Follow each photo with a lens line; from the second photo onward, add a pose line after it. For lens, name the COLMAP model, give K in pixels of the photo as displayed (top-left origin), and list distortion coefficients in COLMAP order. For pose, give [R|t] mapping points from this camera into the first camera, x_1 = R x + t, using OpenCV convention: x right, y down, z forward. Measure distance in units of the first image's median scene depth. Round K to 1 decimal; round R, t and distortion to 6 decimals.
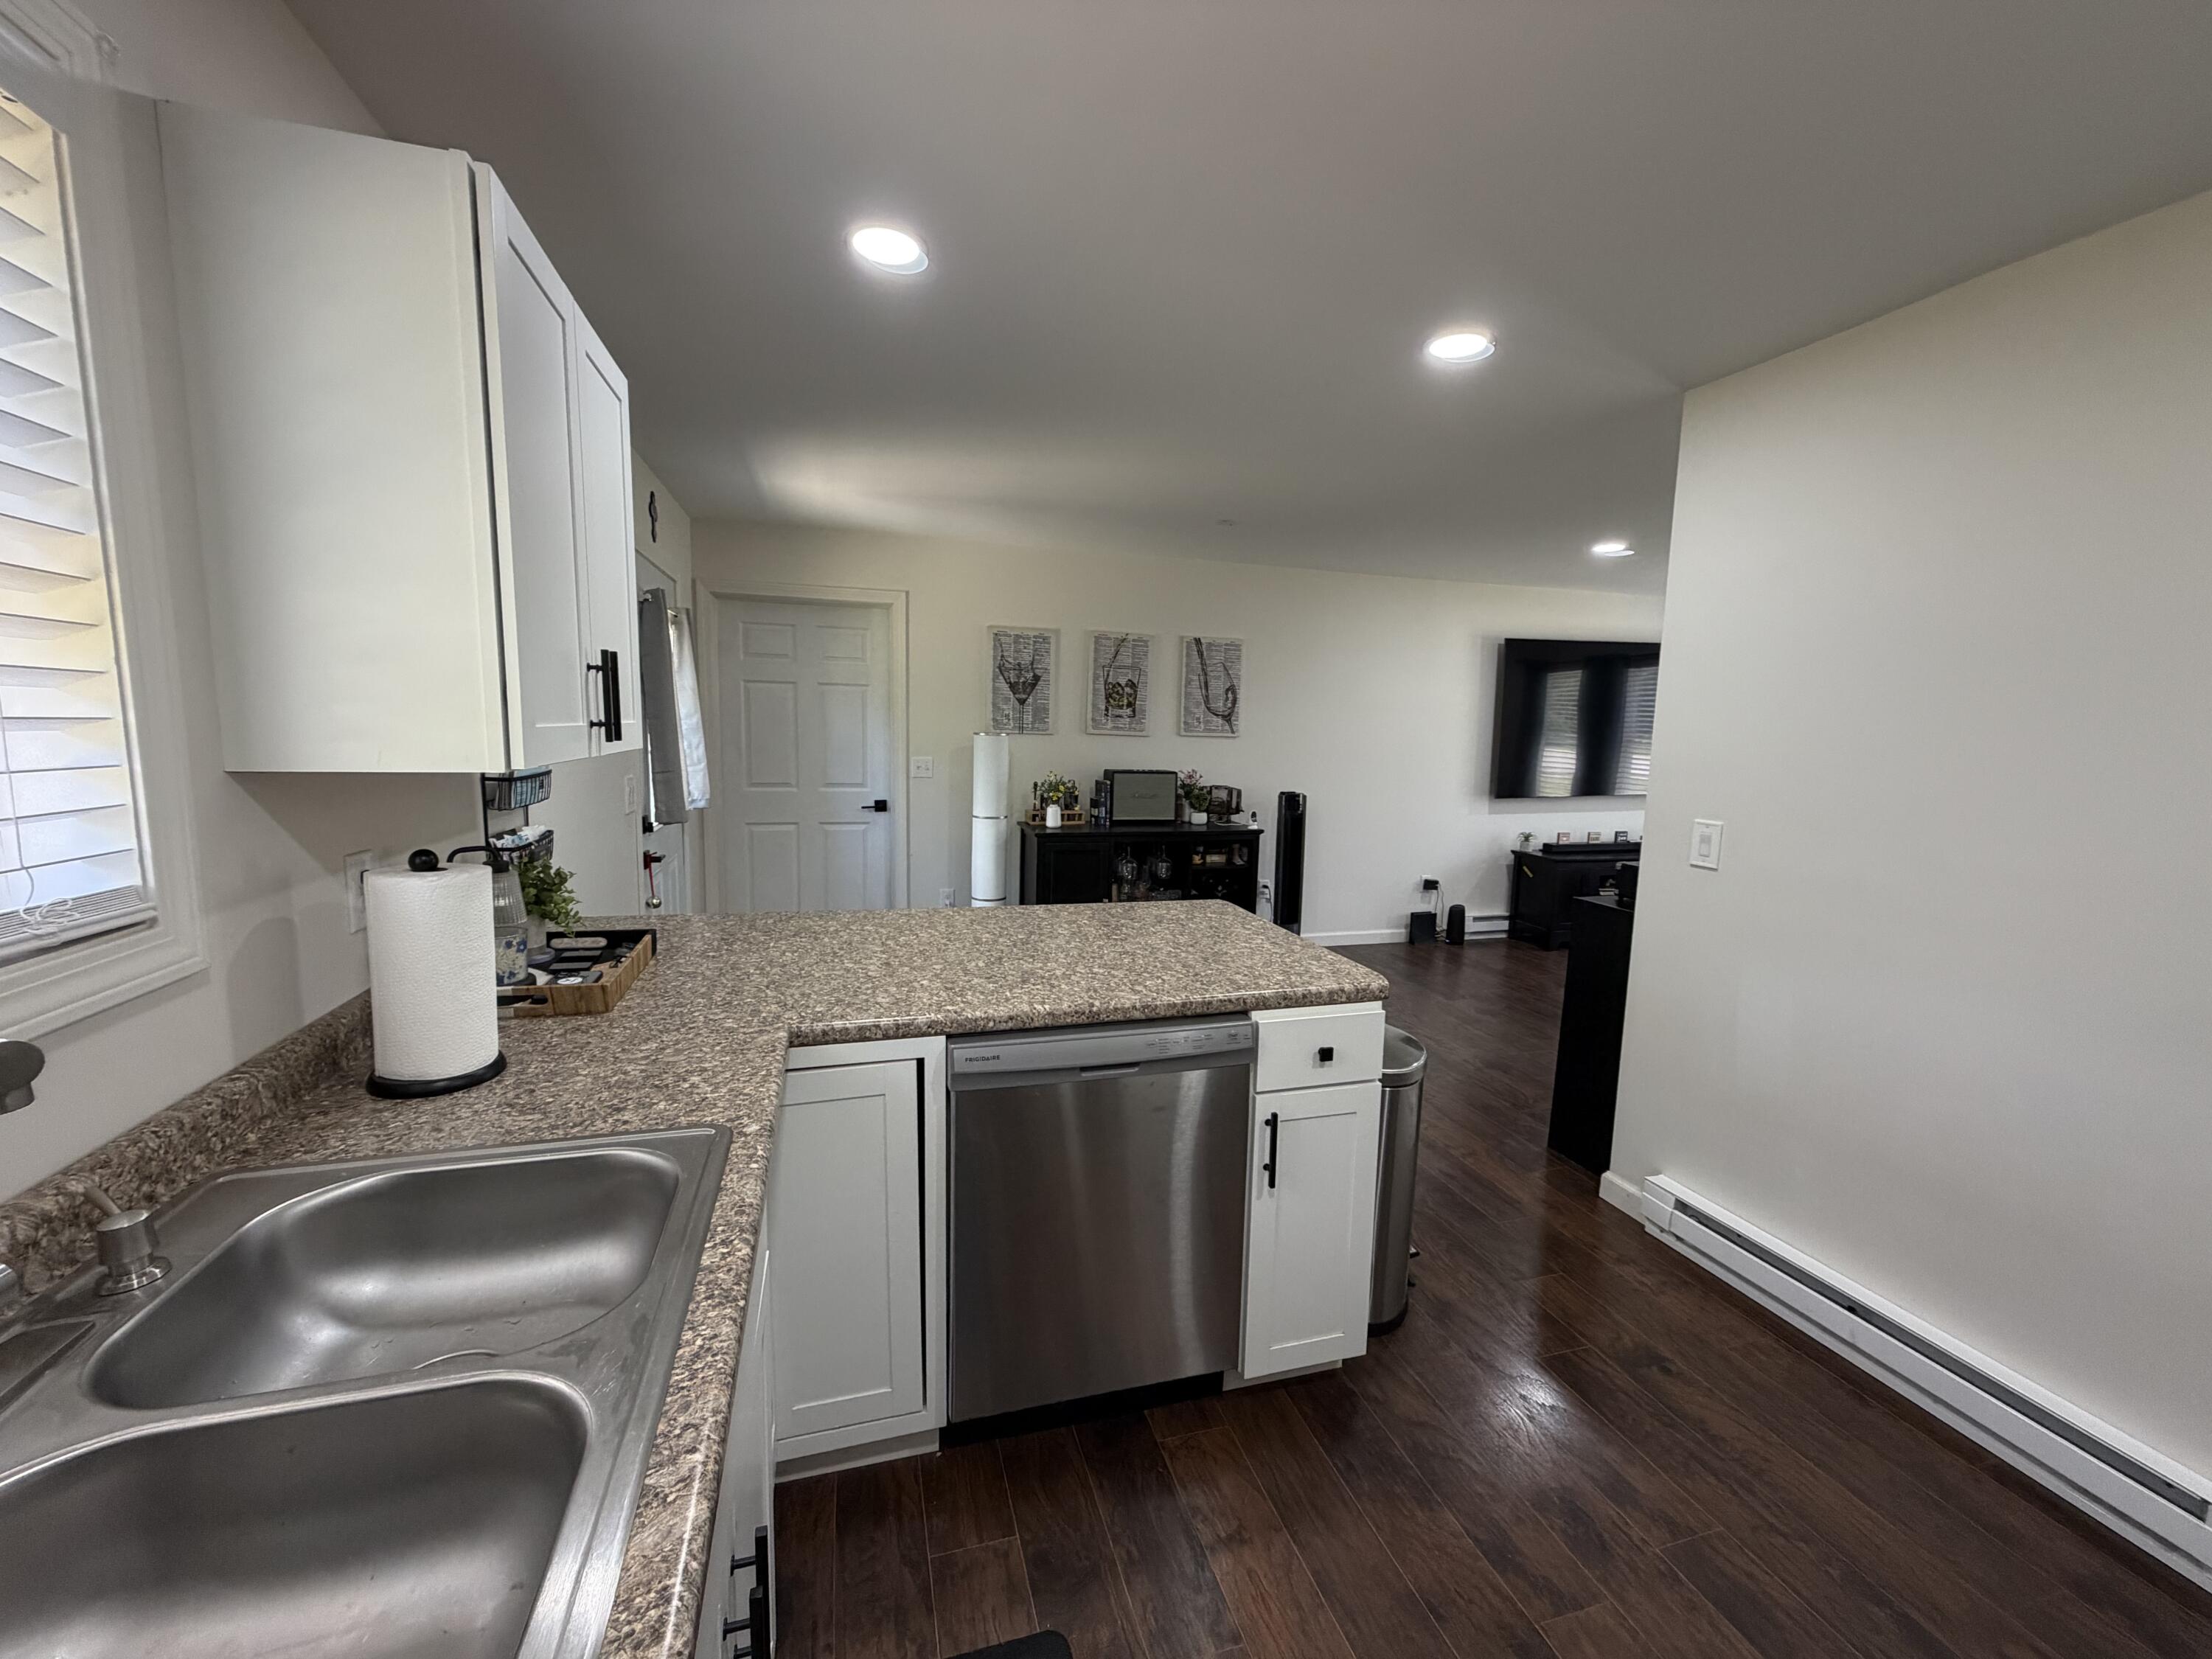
lens RADIAL K [[879.7, 0, 1100.0], [0, 879.7, 827.2], [0, 0, 1]] dist [0.001130, -0.000402]
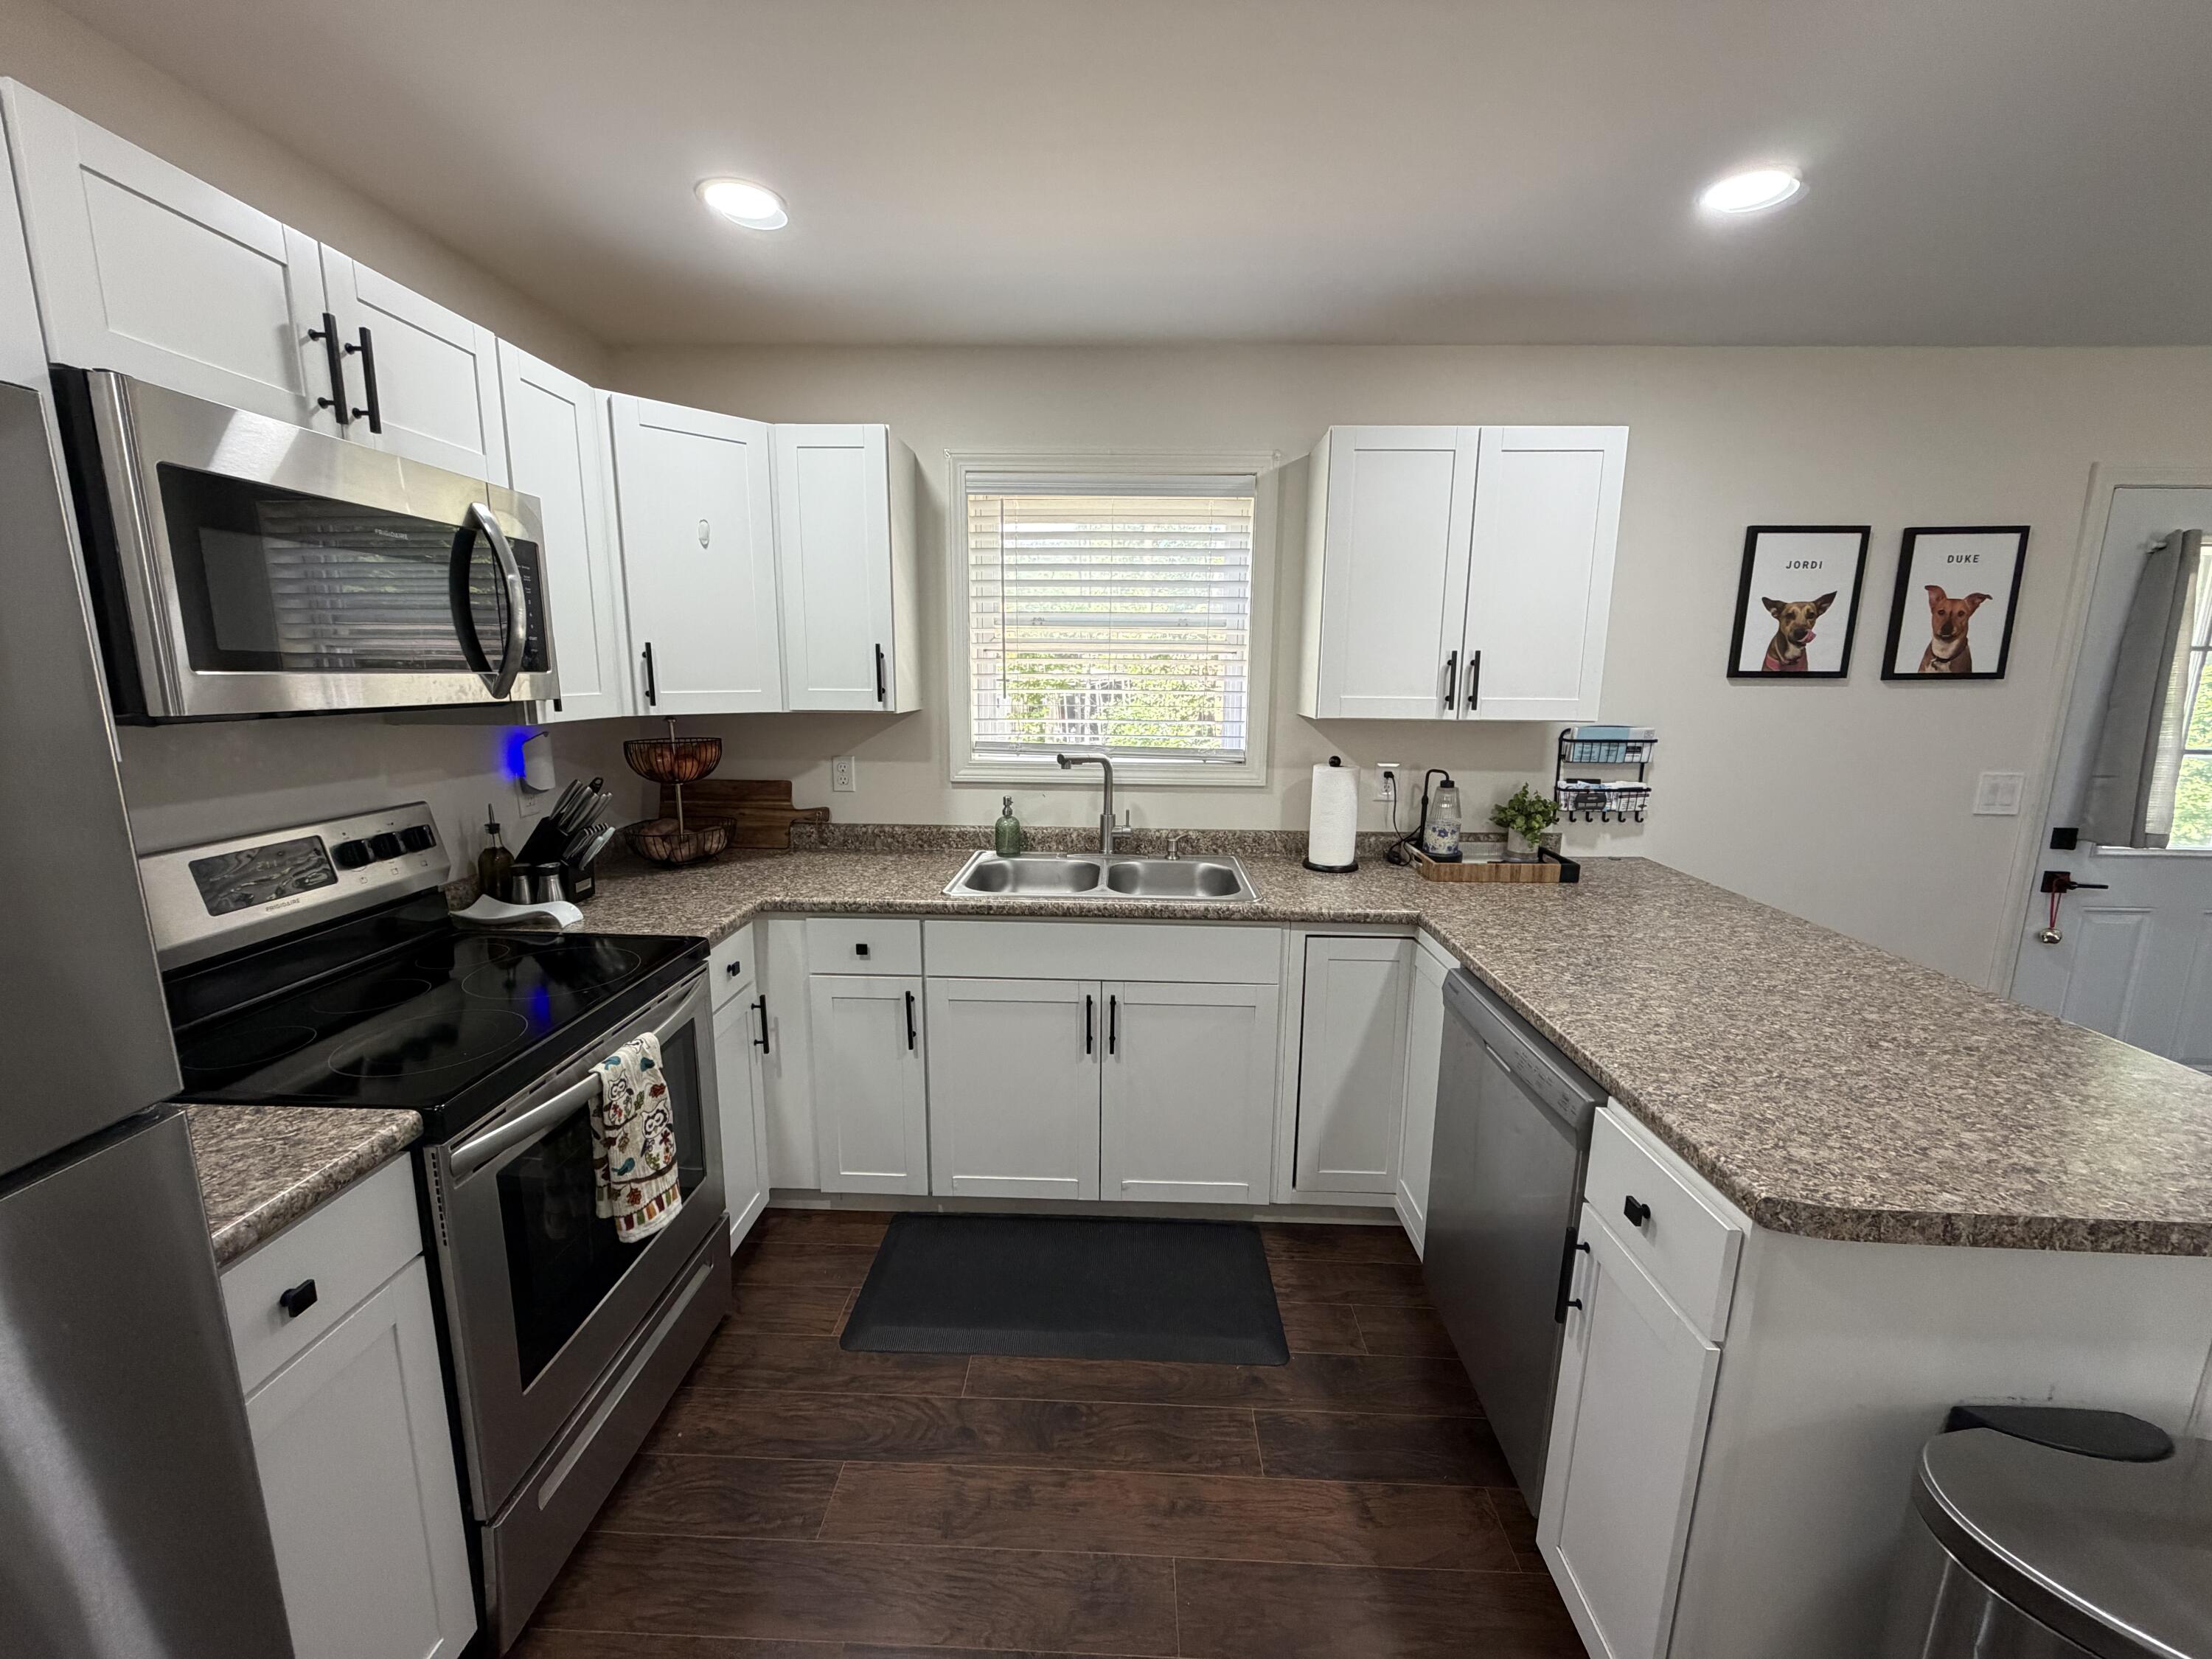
lens RADIAL K [[879.7, 0, 1100.0], [0, 879.7, 827.2], [0, 0, 1]] dist [0.001130, -0.000402]
pose [[-0.312438, 0.141257, -0.939377, 0.336727], [-0.133161, 0.972605, 0.190543, -0.032265], [0.940559, 0.184621, -0.285069, 0.266790]]
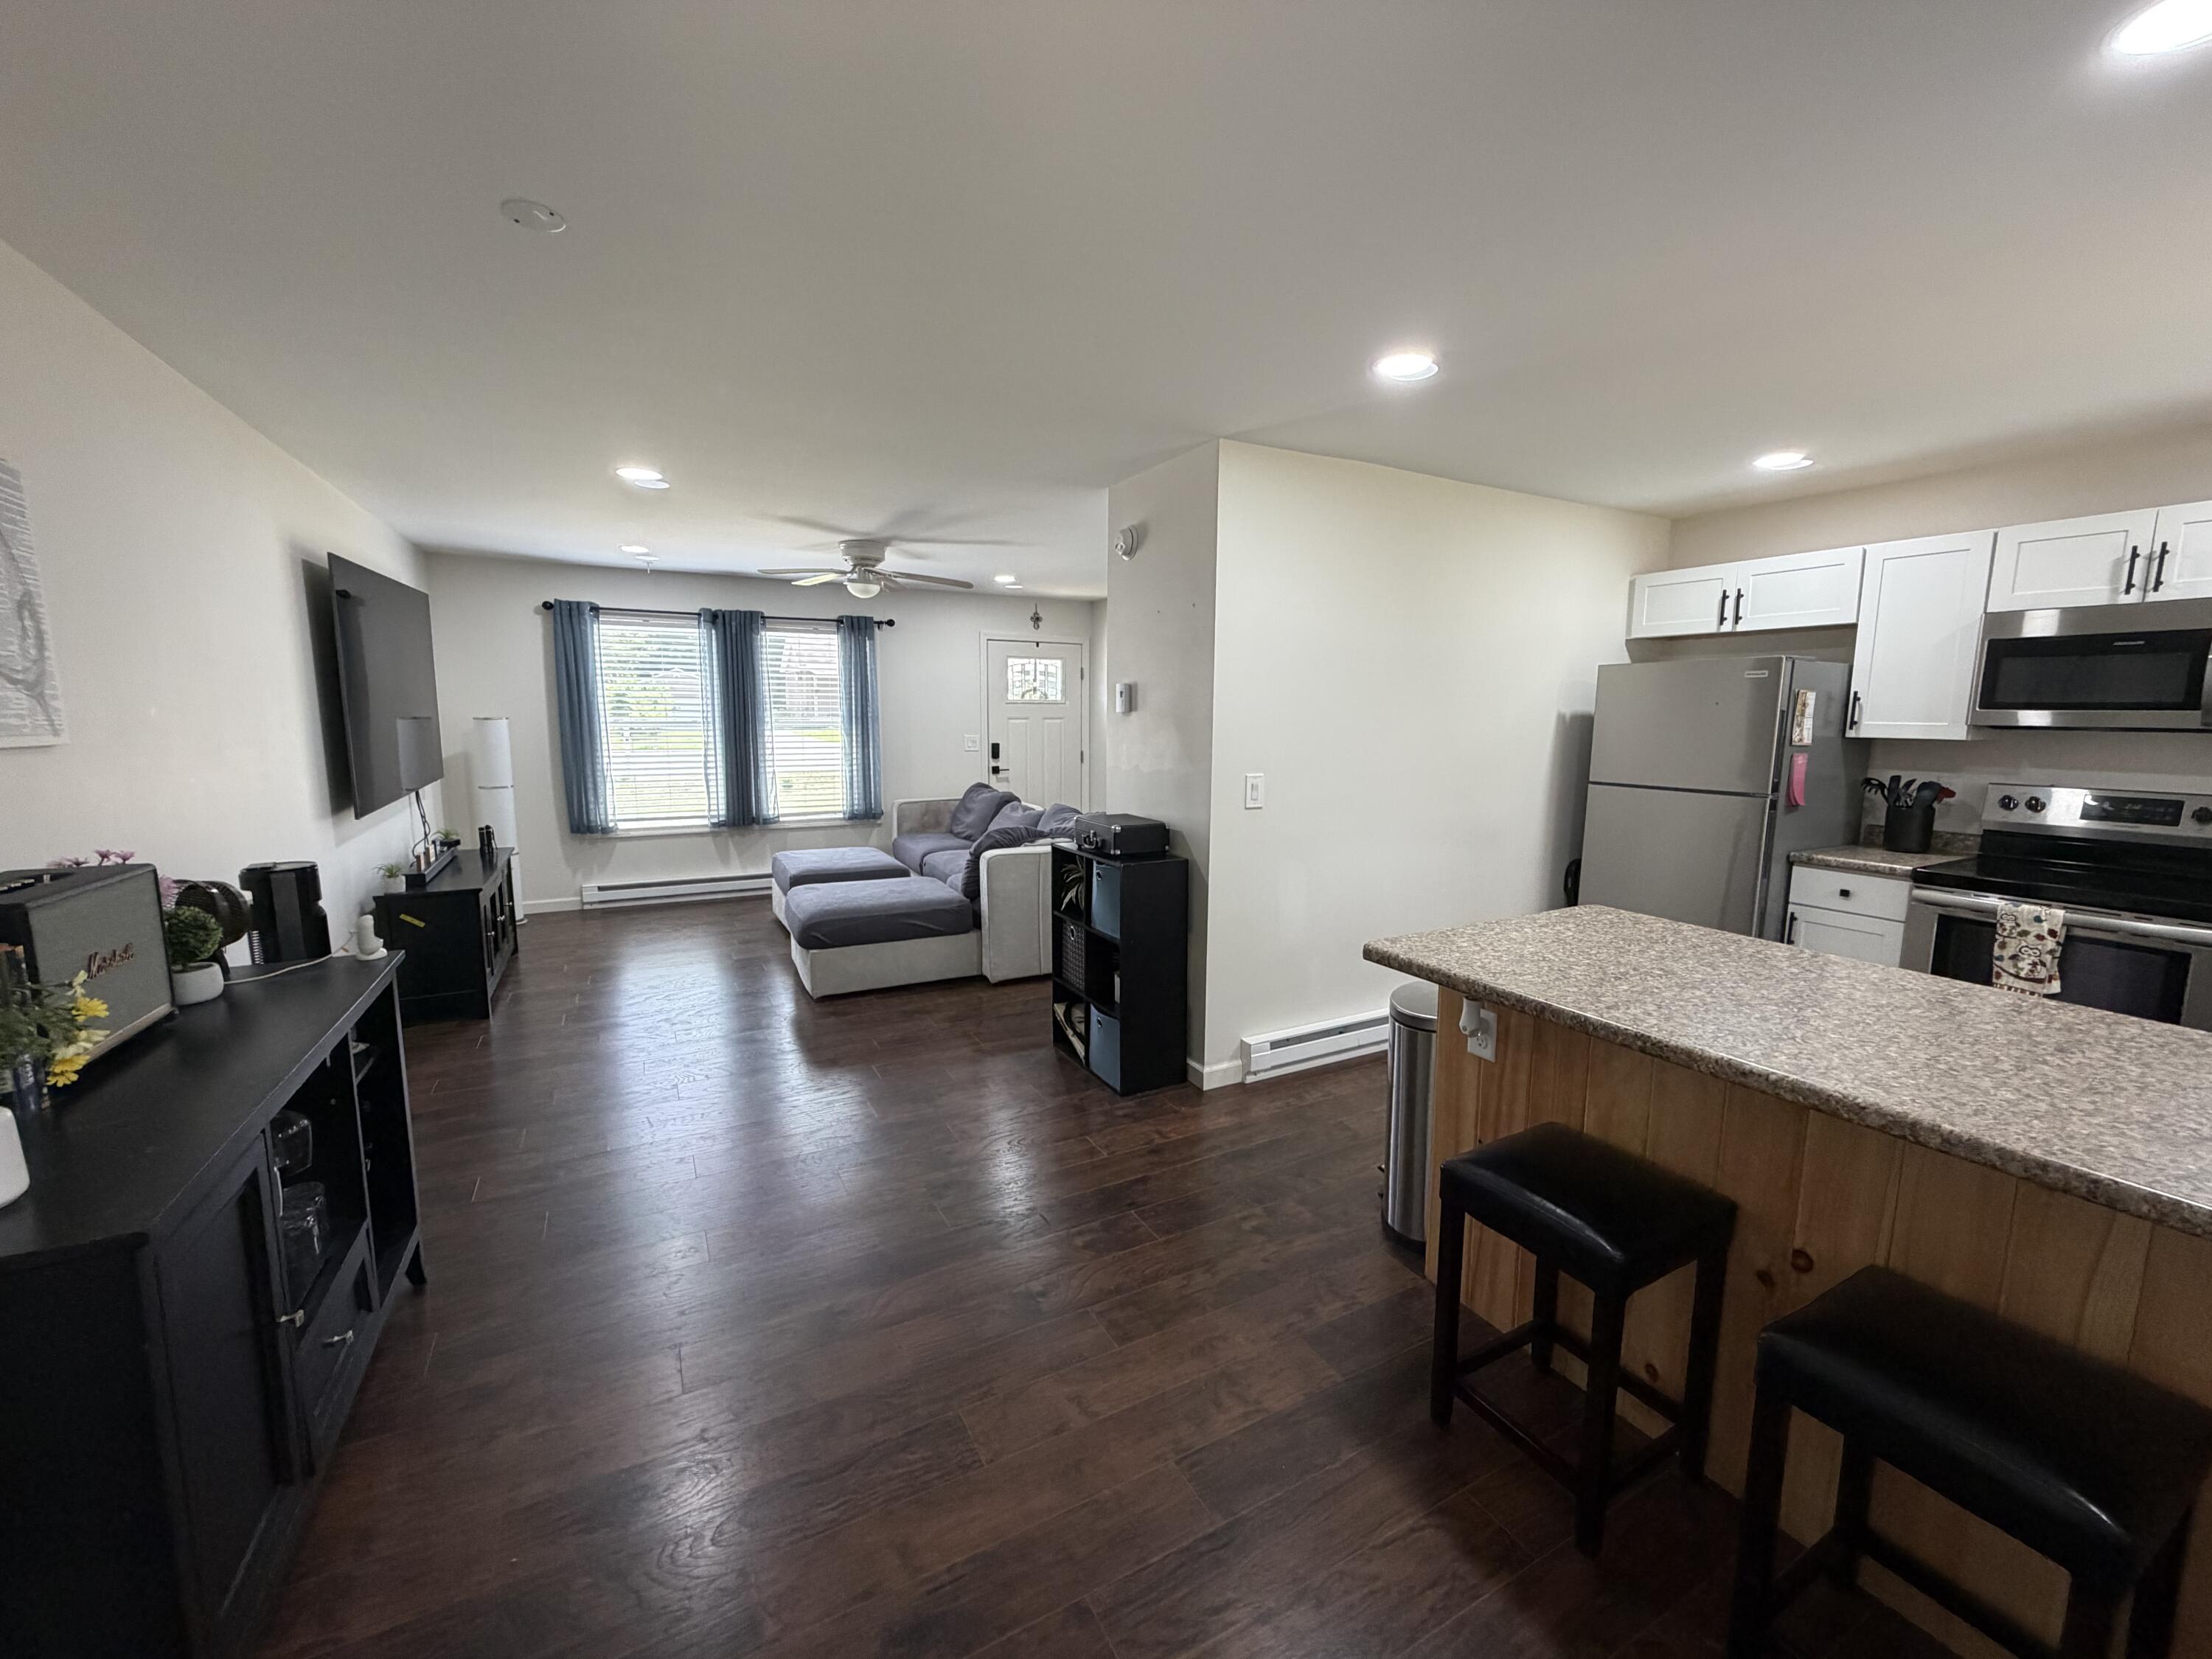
lens RADIAL K [[879.7, 0, 1100.0], [0, 879.7, 827.2], [0, 0, 1]] dist [0.001130, -0.000402]
pose [[-0.206320, -0.156014, 0.965967, -0.289627], [0.107166, 0.977665, 0.180793, -0.096391], [-0.972598, 0.140820, -0.184992, 0.719911]]
